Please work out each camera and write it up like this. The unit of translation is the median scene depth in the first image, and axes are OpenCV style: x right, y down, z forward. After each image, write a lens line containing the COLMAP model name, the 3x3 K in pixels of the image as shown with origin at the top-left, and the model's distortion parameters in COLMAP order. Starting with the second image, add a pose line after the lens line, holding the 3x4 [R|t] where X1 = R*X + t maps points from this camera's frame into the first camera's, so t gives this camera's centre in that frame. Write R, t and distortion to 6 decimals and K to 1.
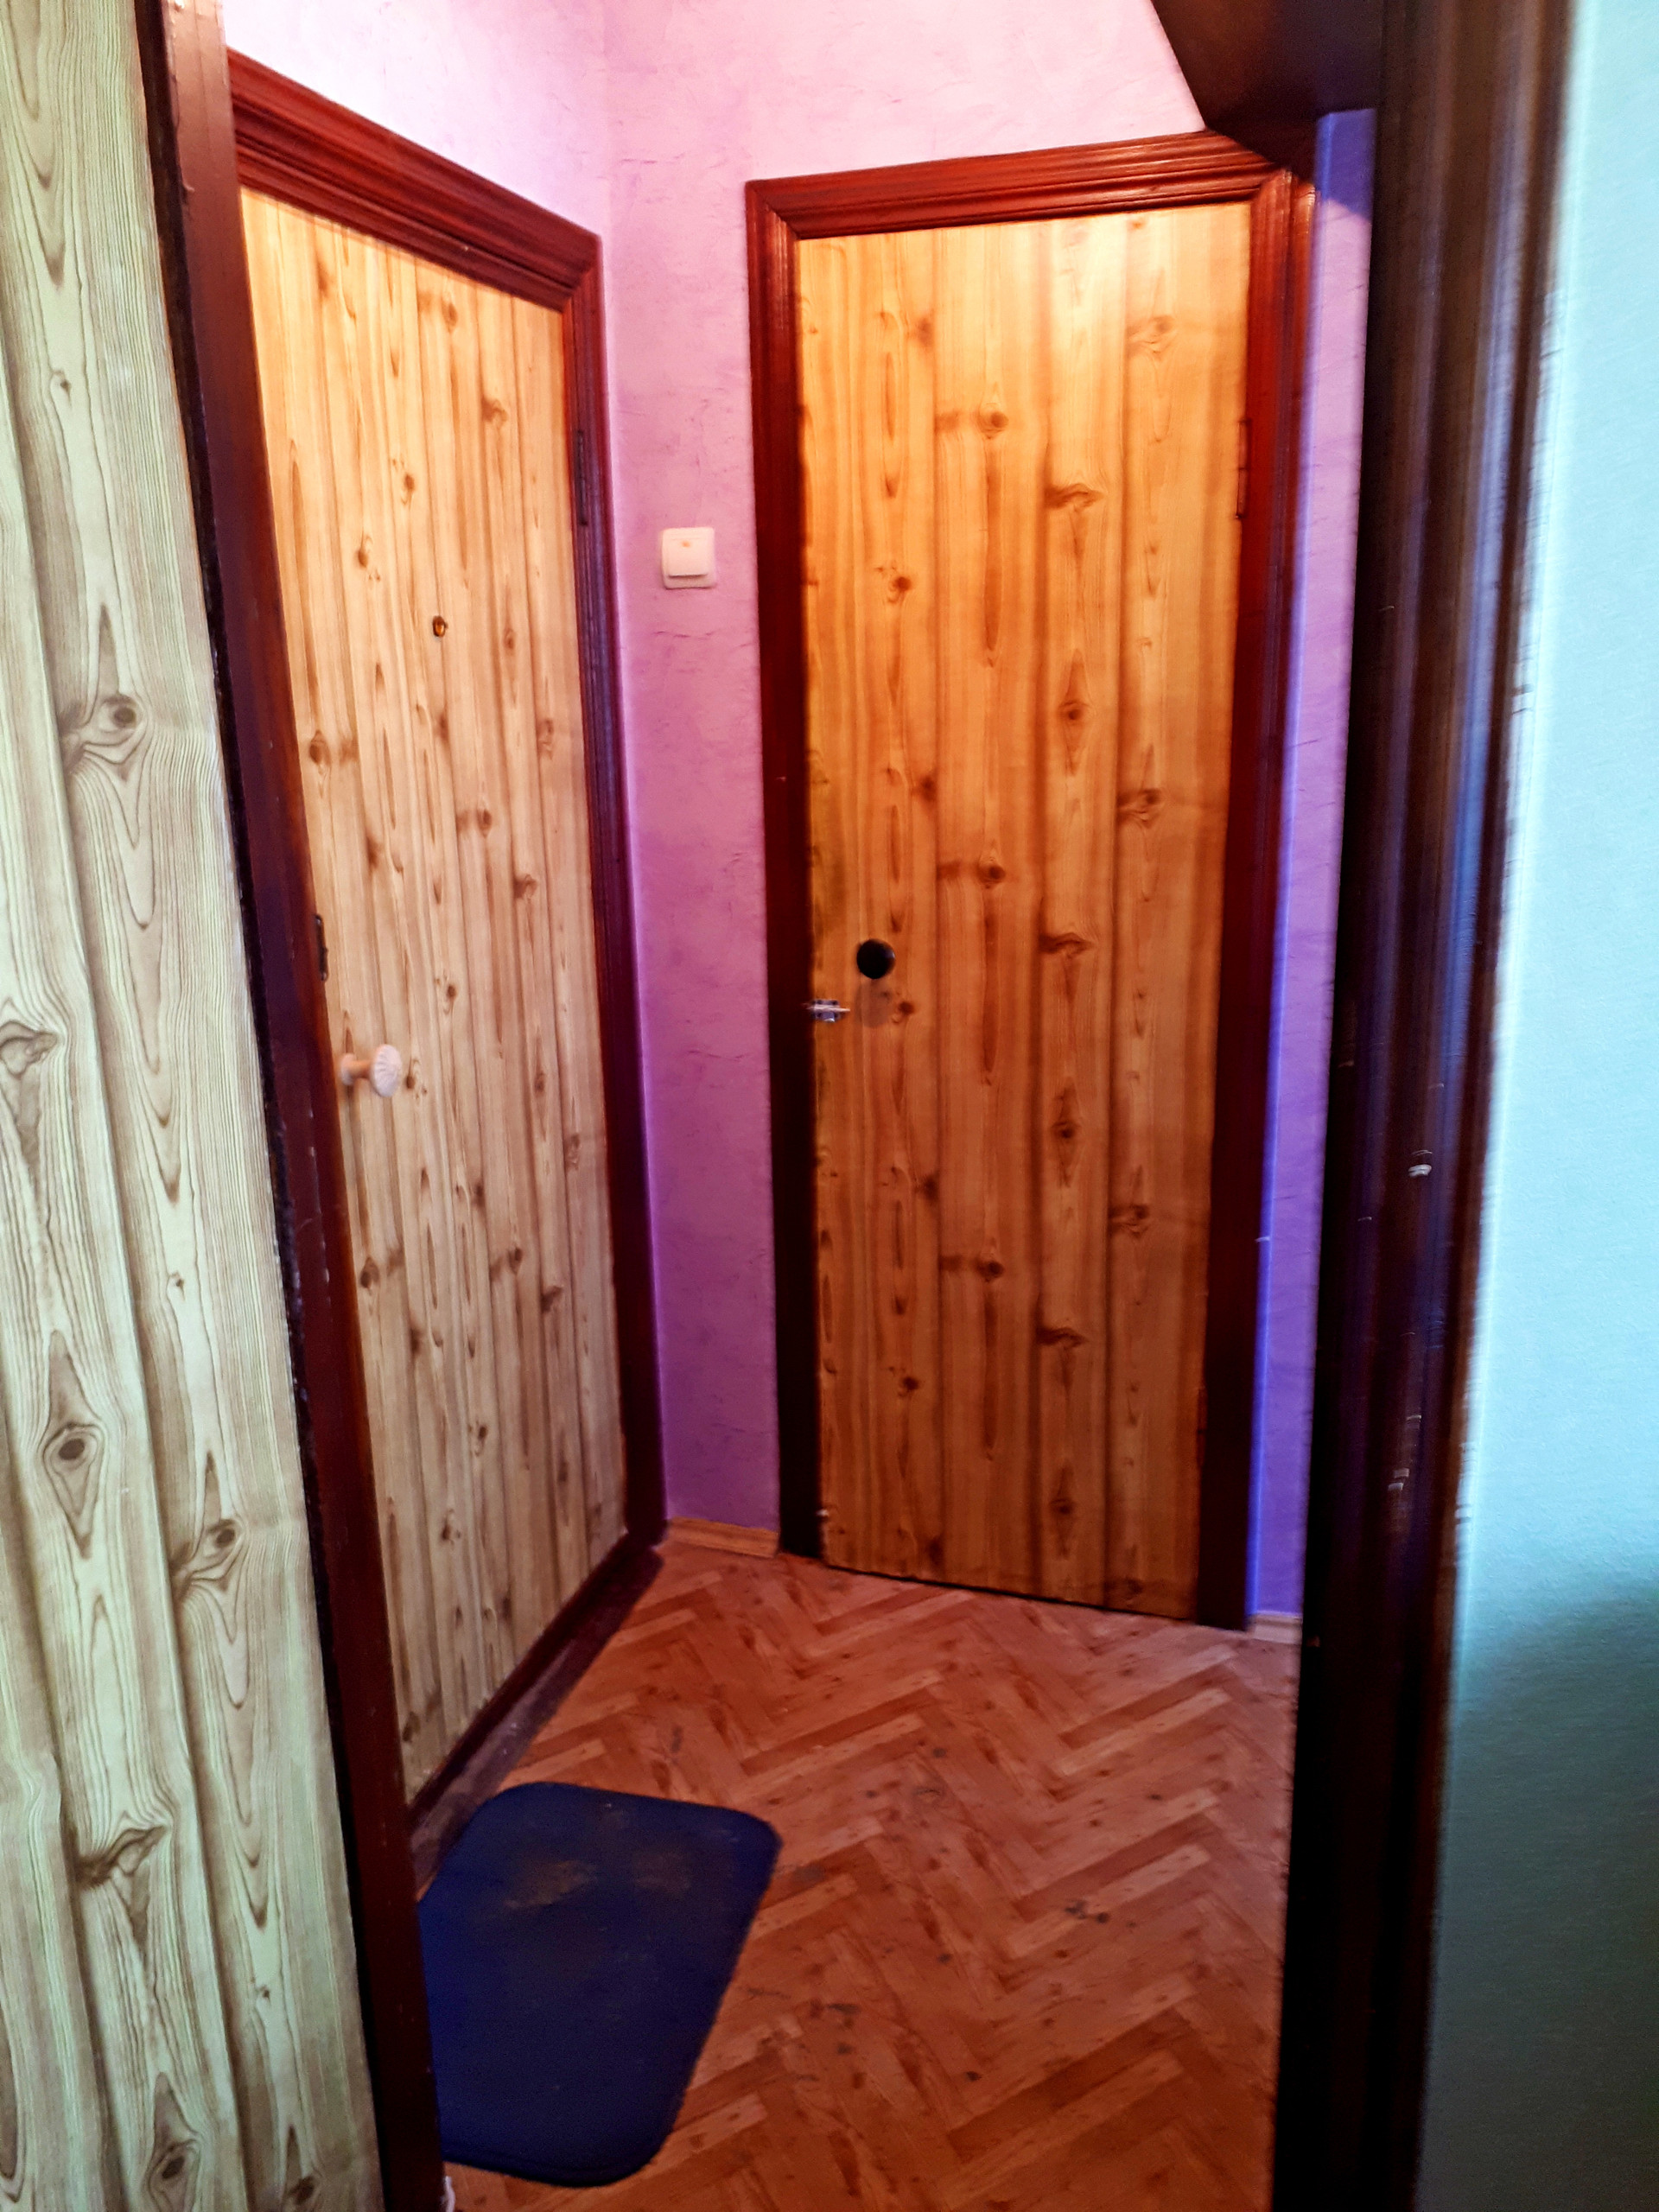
lens RADIAL K [[1771.8, 0, 831.6], [0, 1771.8, 1096.9], [0, 0, 1]] dist [0.026113, -0.024966]
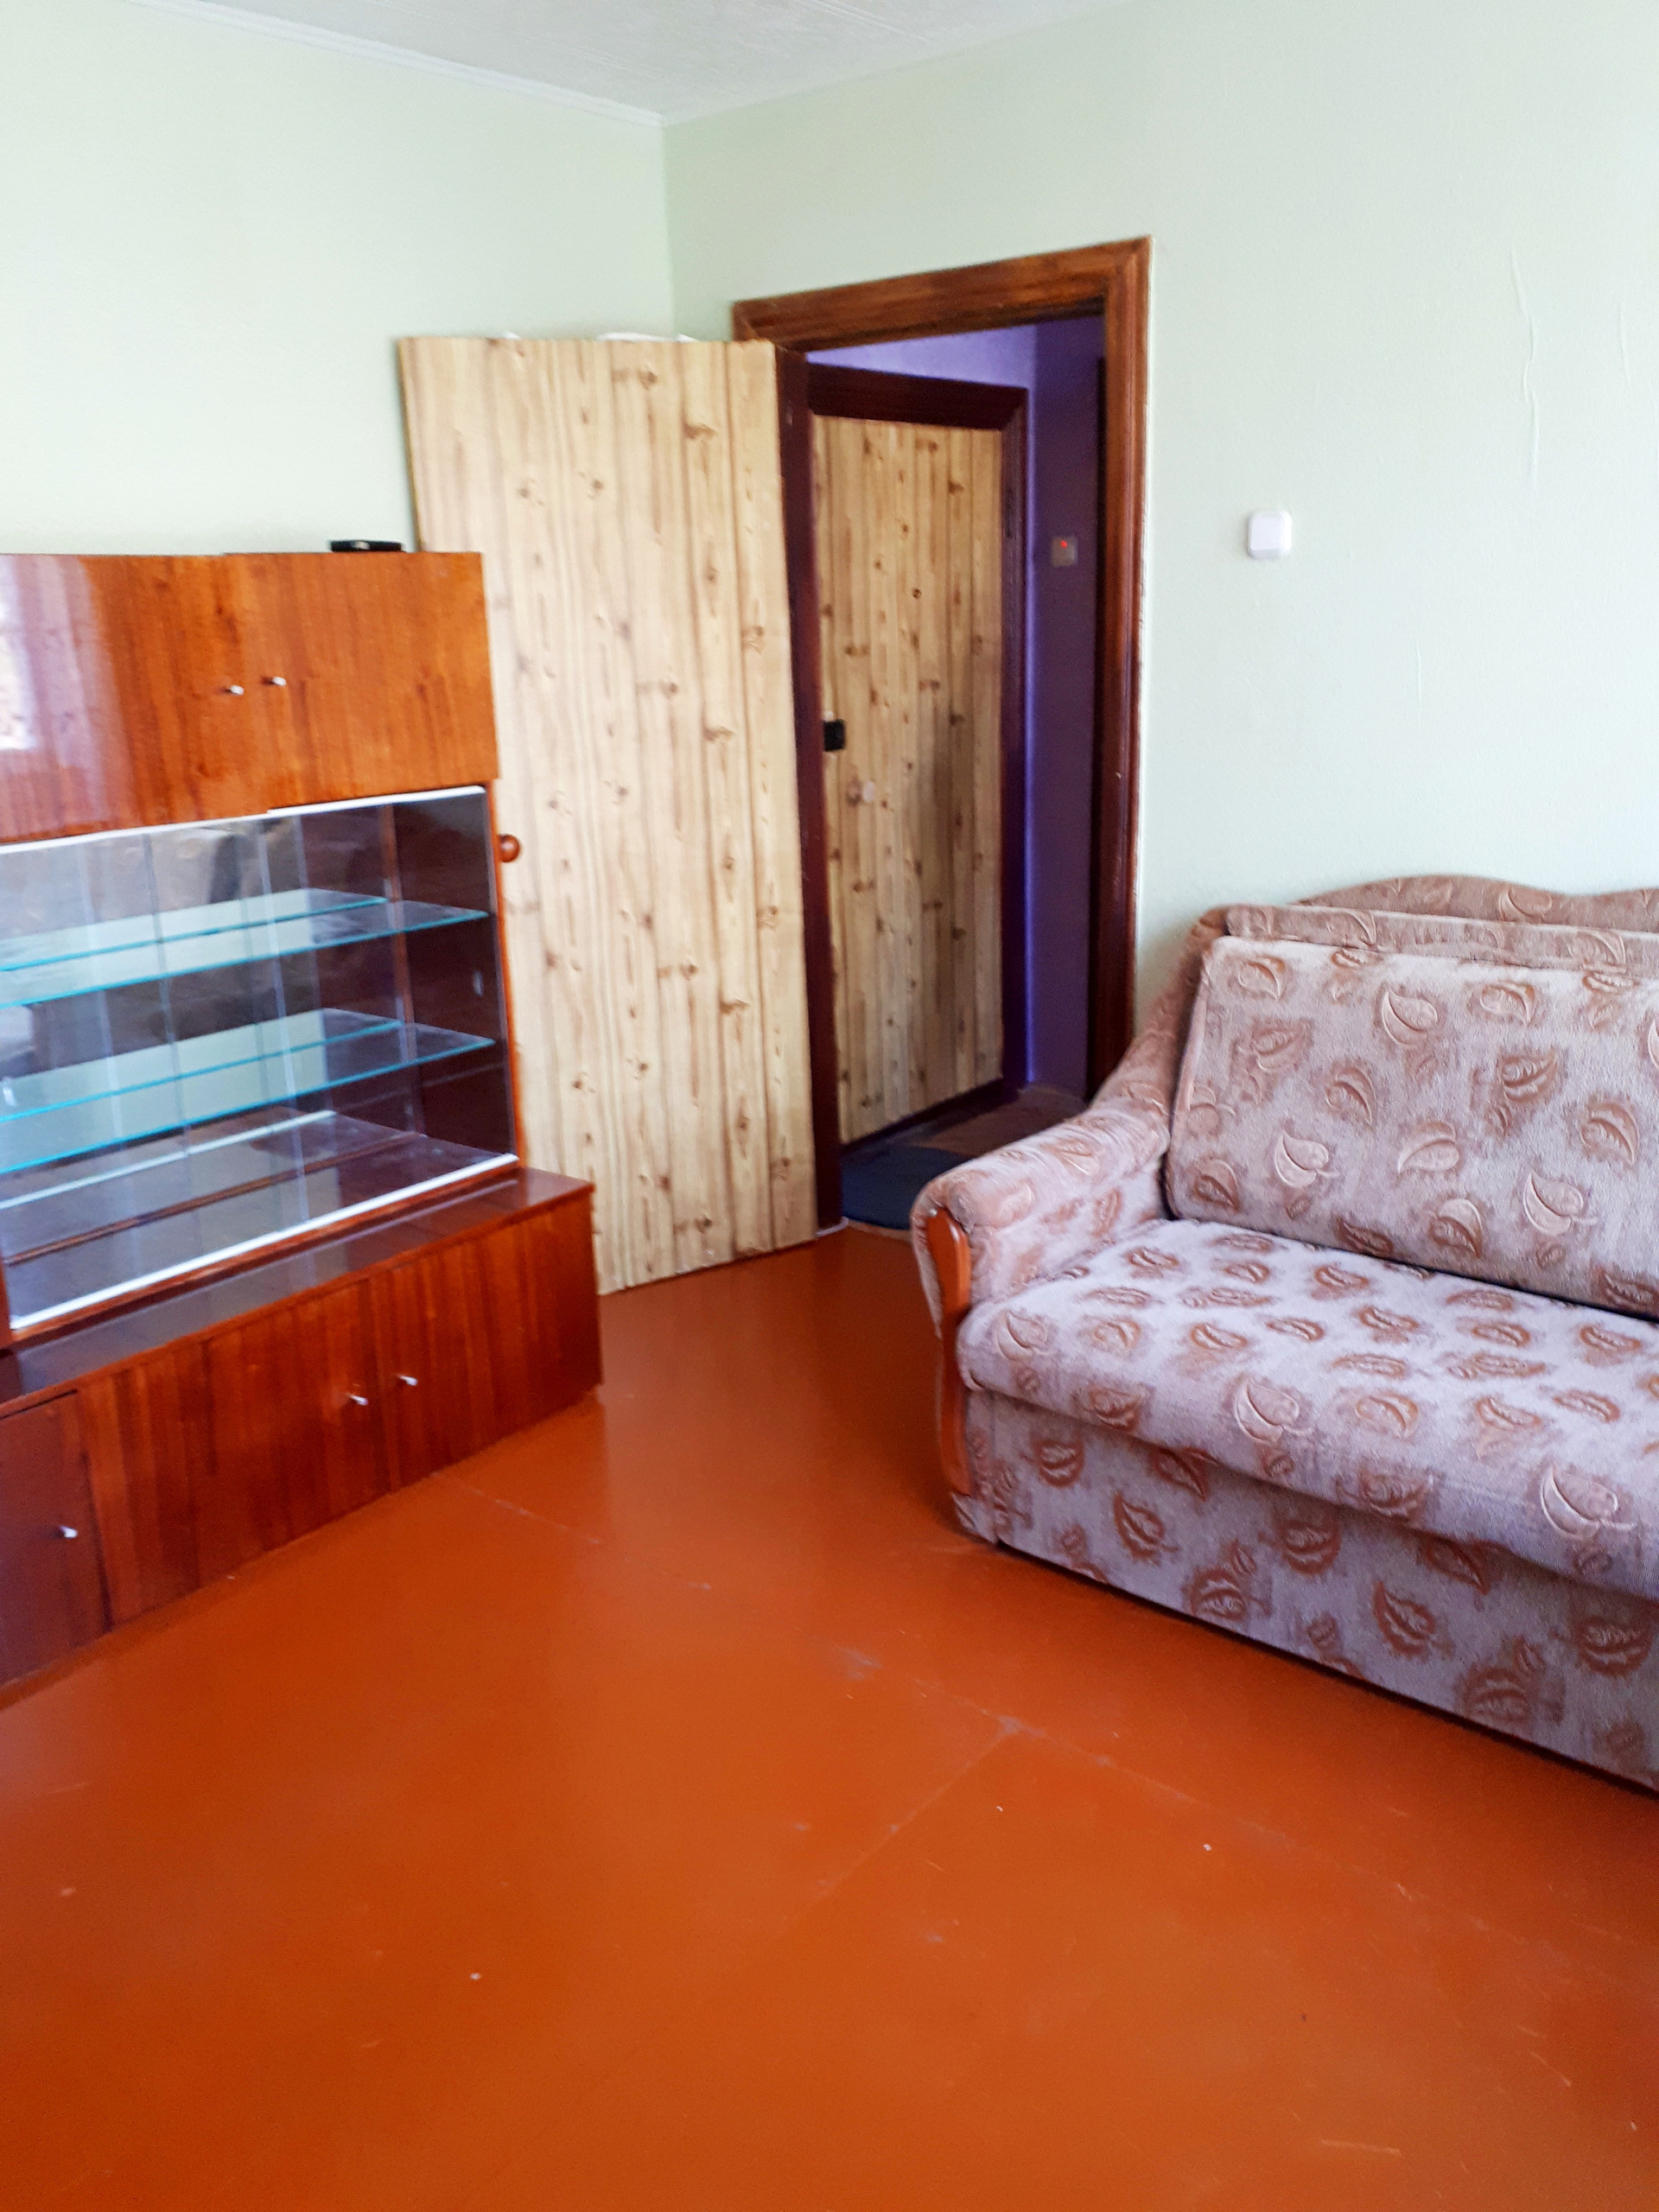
lens RADIAL K [[1771.8, 0, 836.1], [0, 1771.8, 1113.5], [0, 0, 1]] dist [0.026113, -0.024966]
pose [[0.928774, 0.093699, -0.358607, 0.540122], [-0.077317, 0.995212, 0.059788, 0.251494], [0.362492, -0.027803, 0.931572, -1.102139]]
